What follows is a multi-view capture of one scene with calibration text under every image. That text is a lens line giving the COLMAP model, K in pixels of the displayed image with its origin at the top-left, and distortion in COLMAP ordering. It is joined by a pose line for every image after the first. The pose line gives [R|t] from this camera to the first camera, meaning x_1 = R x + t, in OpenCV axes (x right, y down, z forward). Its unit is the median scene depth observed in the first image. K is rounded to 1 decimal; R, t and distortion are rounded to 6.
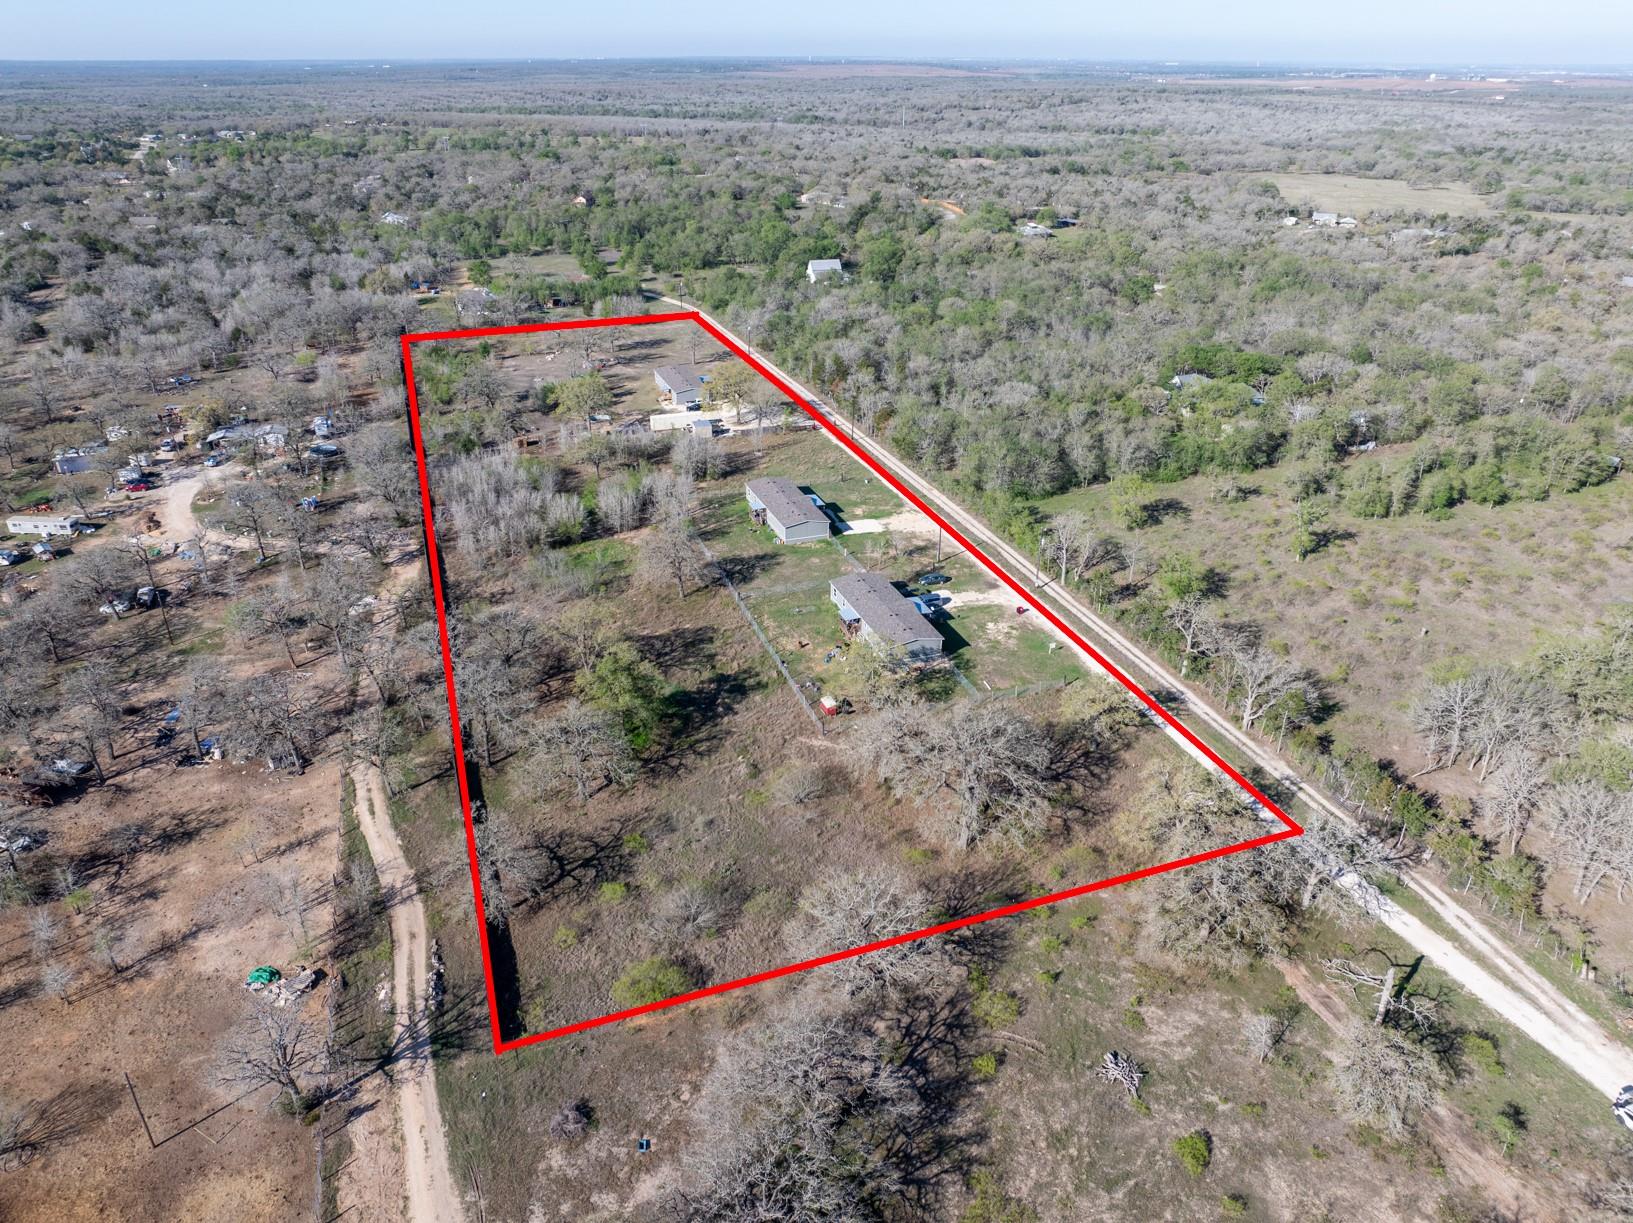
lens RADIAL K [[1144.2, 0, 820.3], [0, 1144.2, 605.0], [0, 0, 1]] dist [-0.048439, 0.020313]
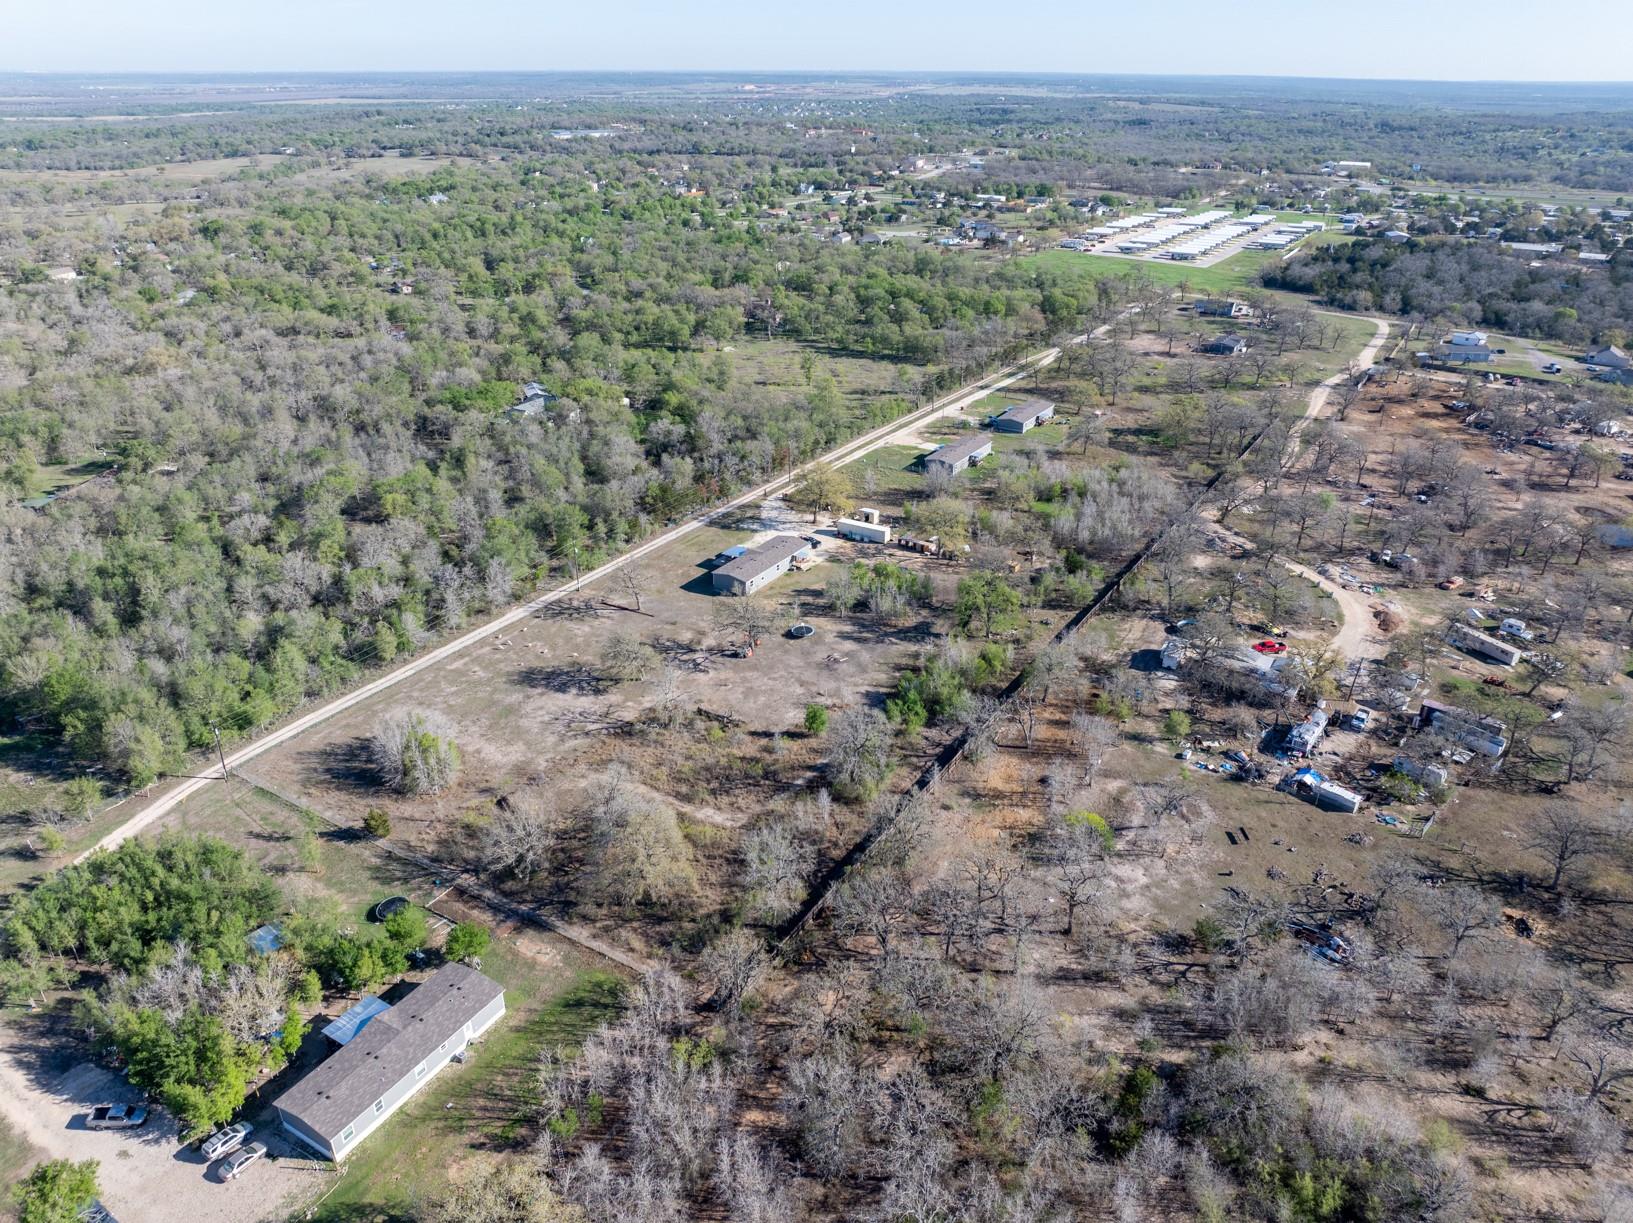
lens RADIAL K [[1144.2, 0, 820.3], [0, 1144.2, 605.0], [0, 0, 1]] dist [-0.048439, 0.020313]
pose [[-0.615375, -0.343947, 0.709235, -0.951781], [0.339308, 0.696556, 0.632202, -0.869250], [-0.711466, 0.629691, -0.311940, 1.589163]]
